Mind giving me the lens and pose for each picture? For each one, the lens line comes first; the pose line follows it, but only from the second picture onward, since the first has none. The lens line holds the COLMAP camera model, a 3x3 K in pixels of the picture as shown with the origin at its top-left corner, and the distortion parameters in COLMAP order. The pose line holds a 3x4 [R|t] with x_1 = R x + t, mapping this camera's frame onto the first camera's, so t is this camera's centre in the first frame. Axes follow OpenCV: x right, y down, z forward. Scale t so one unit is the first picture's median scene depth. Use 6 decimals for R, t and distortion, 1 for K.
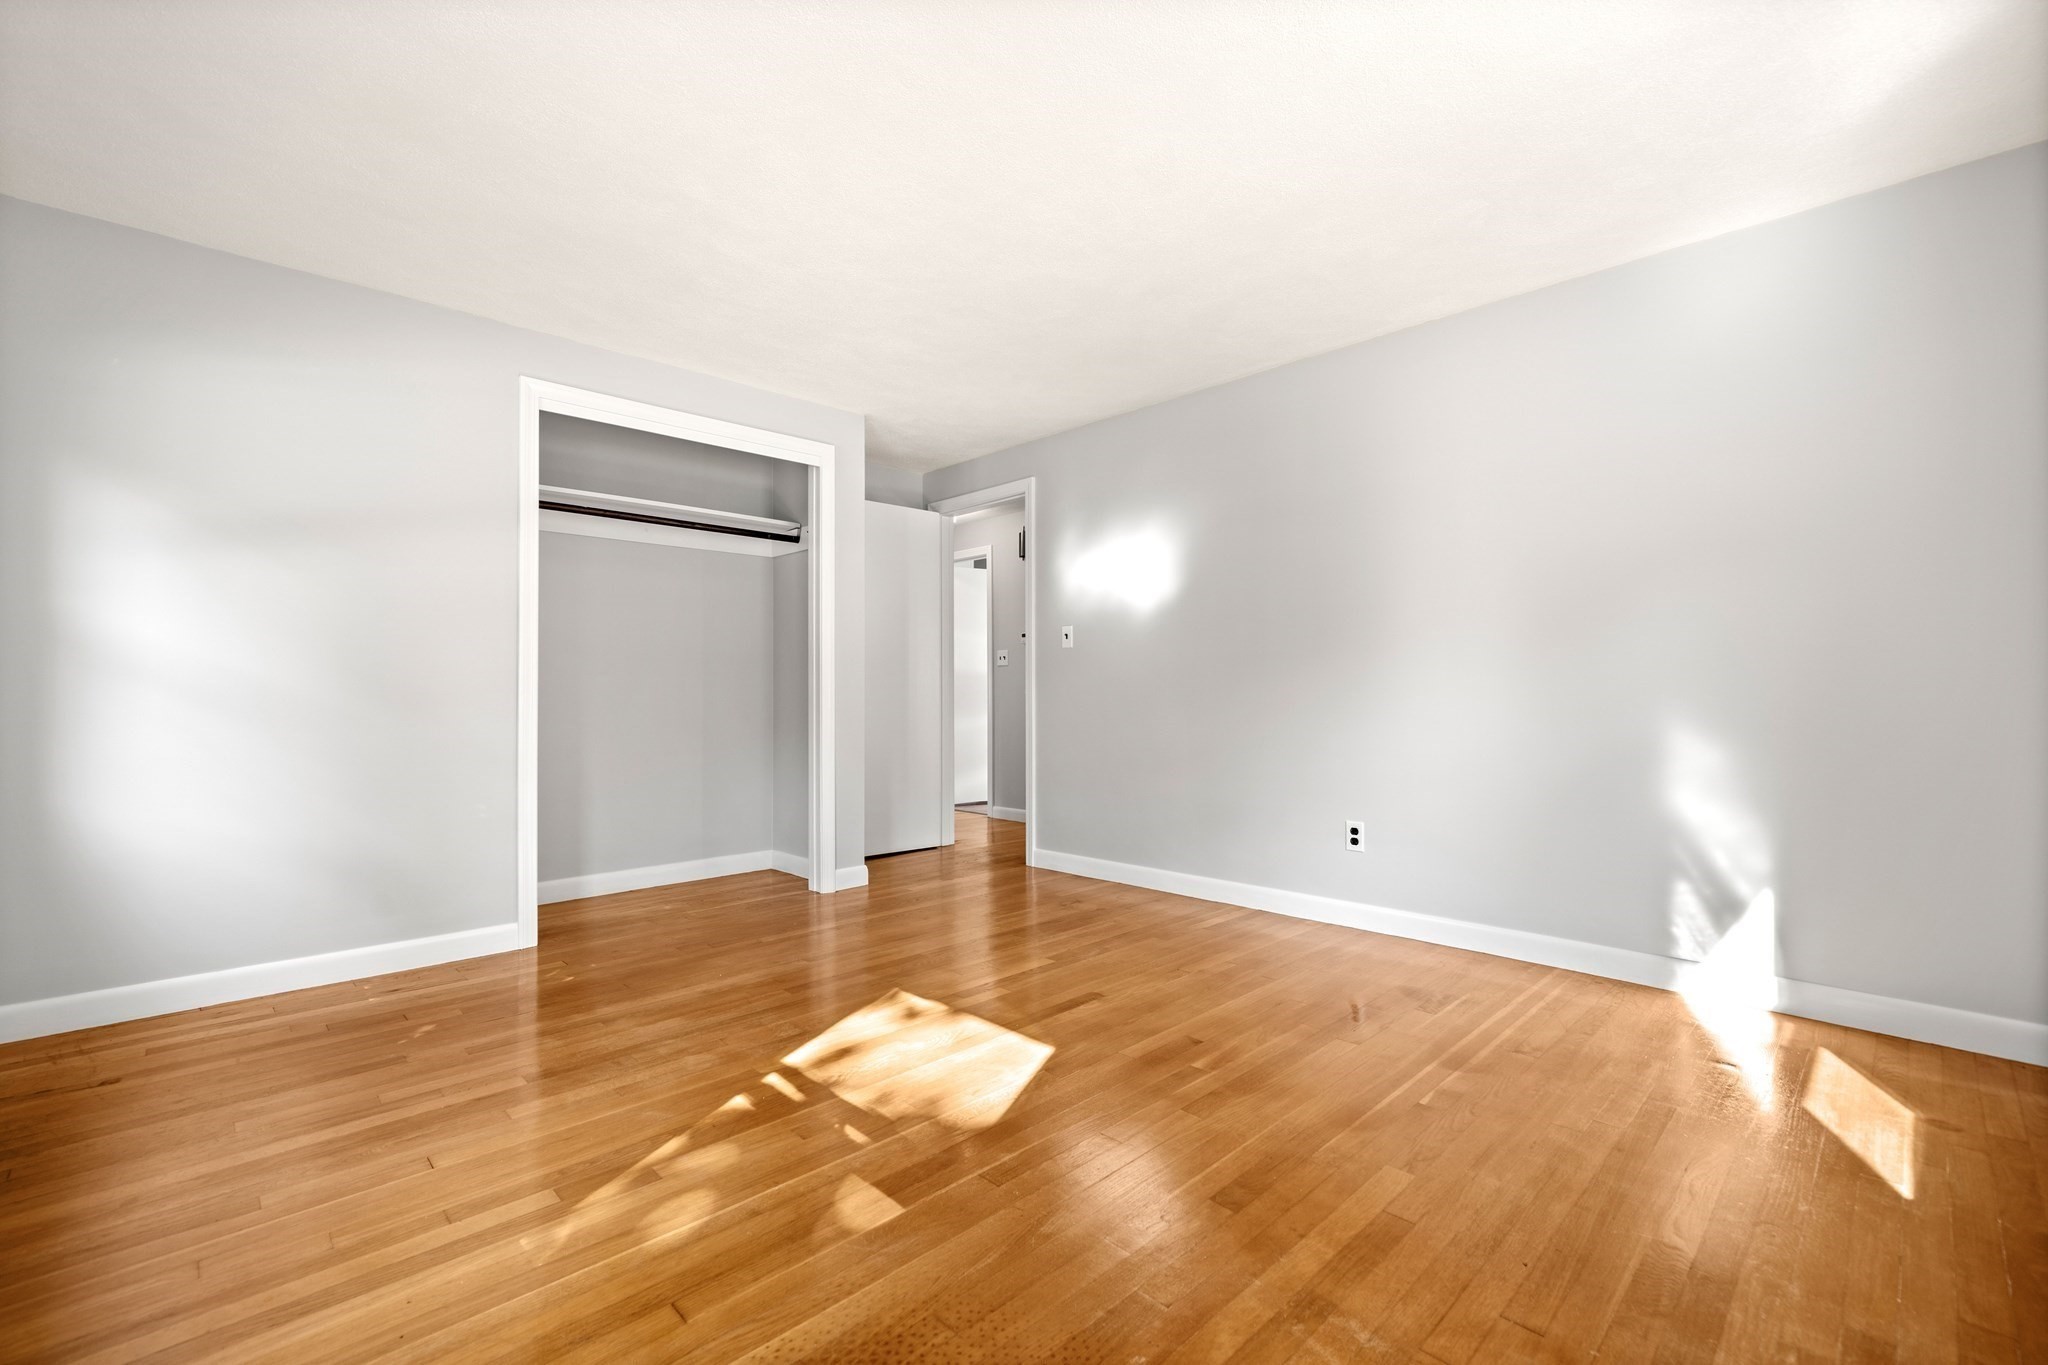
lens RADIAL K [[884.9, 0, 1012.9], [0, 884.9, 693.5], [0, 0, 1]] dist [0.000326, 0.000316]
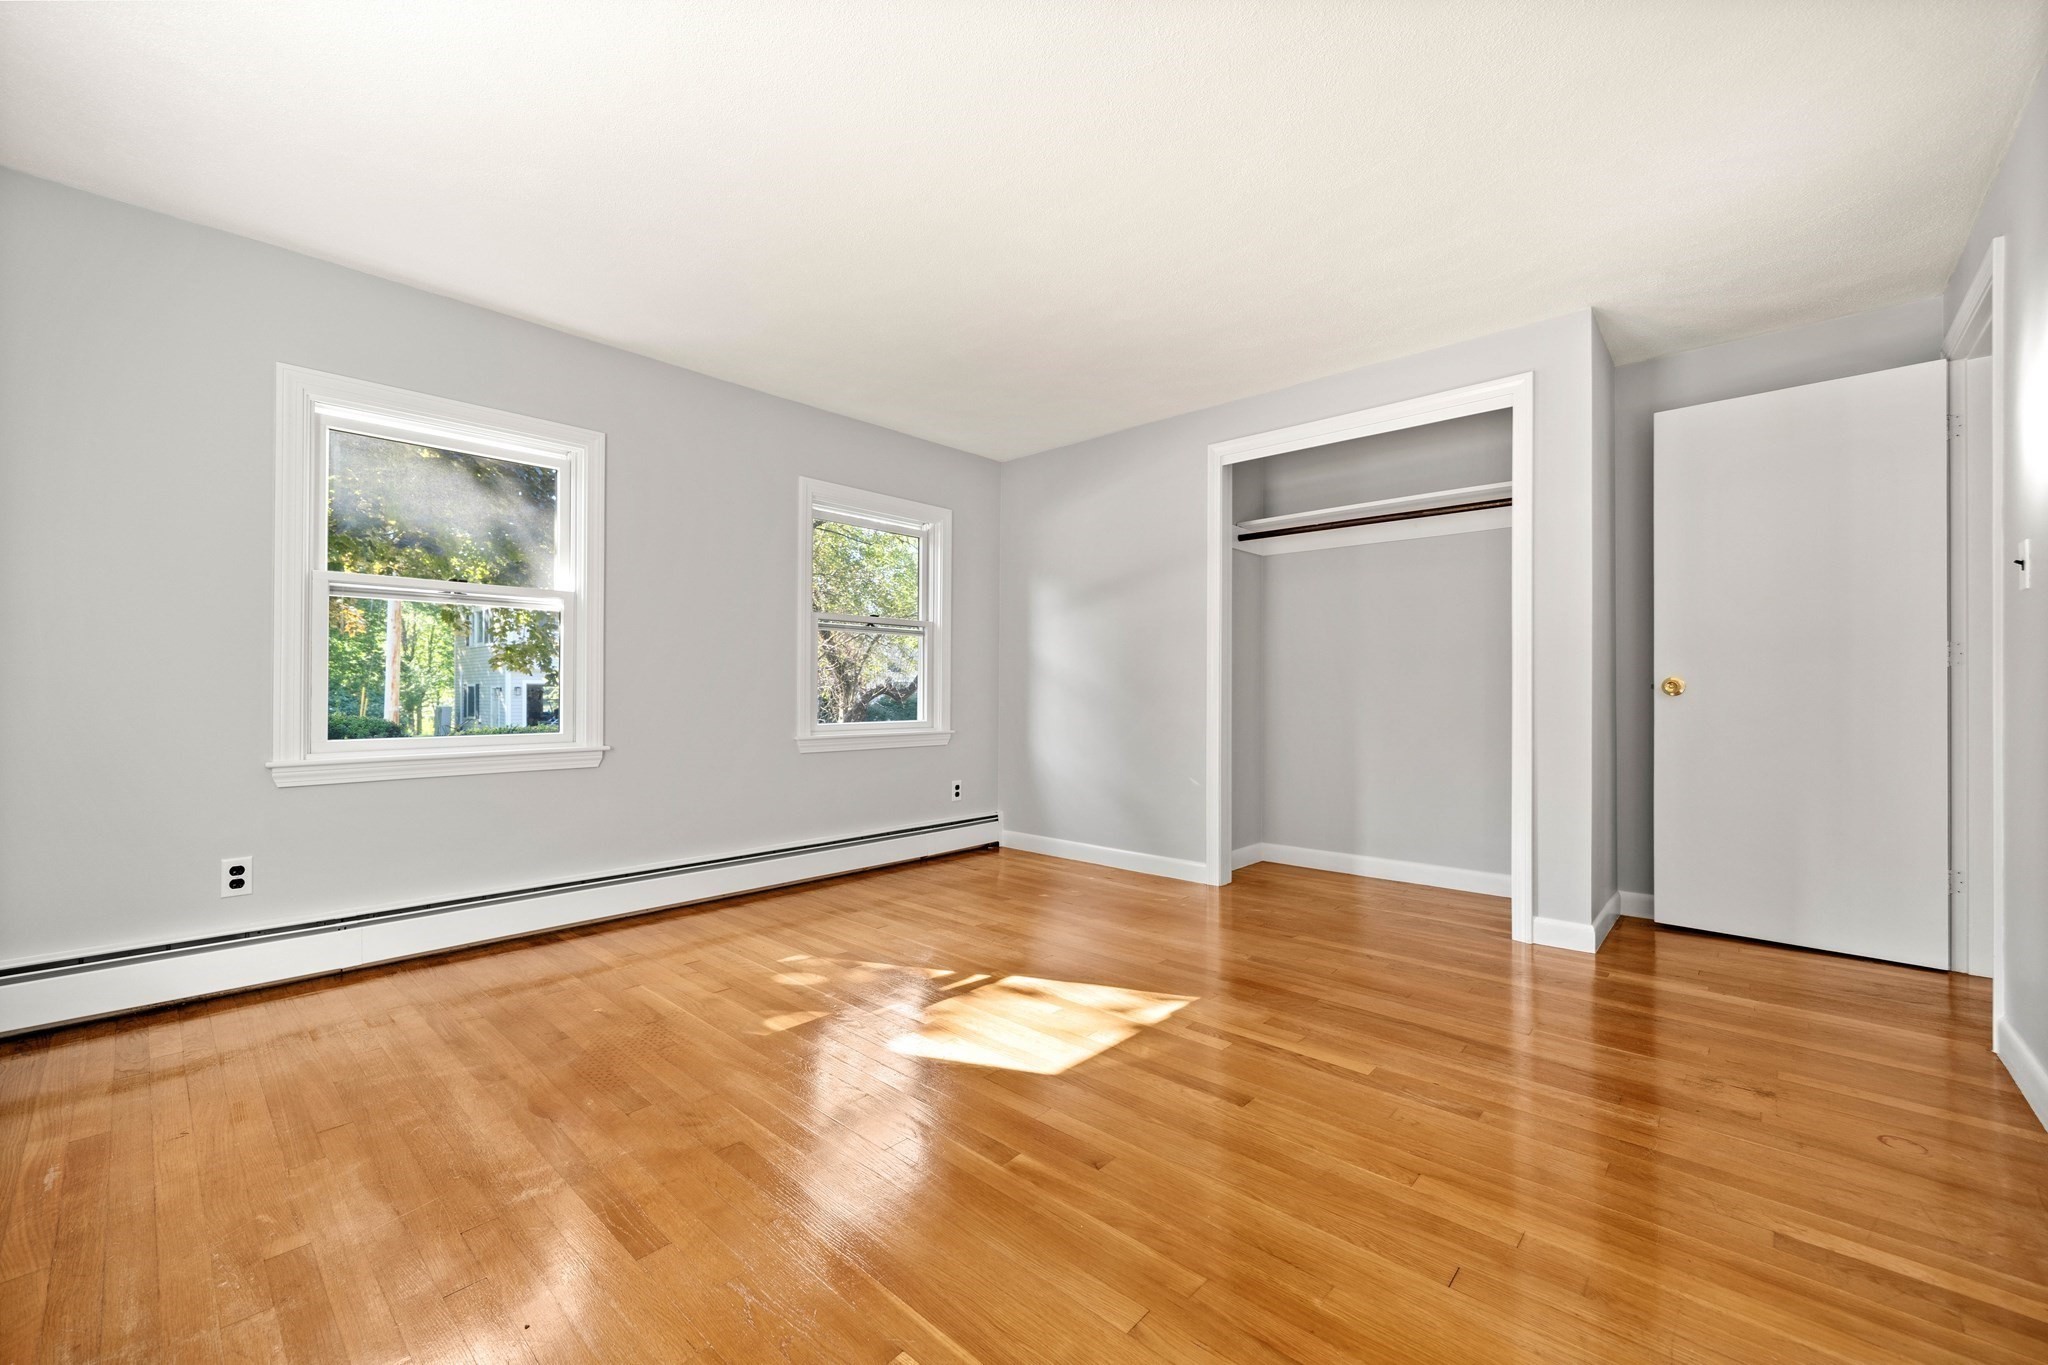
lens RADIAL K [[828.4, 0, 1011.8], [0, 828.4, 680.5], [0, 0, 1]] dist [-0.001021, 0.000877]
pose [[0.047809, -0.008233, -0.998823, 0.854726], [-0.000858, 0.999965, -0.008284, -0.002366], [0.998856, 0.001253, 0.047801, 0.855951]]
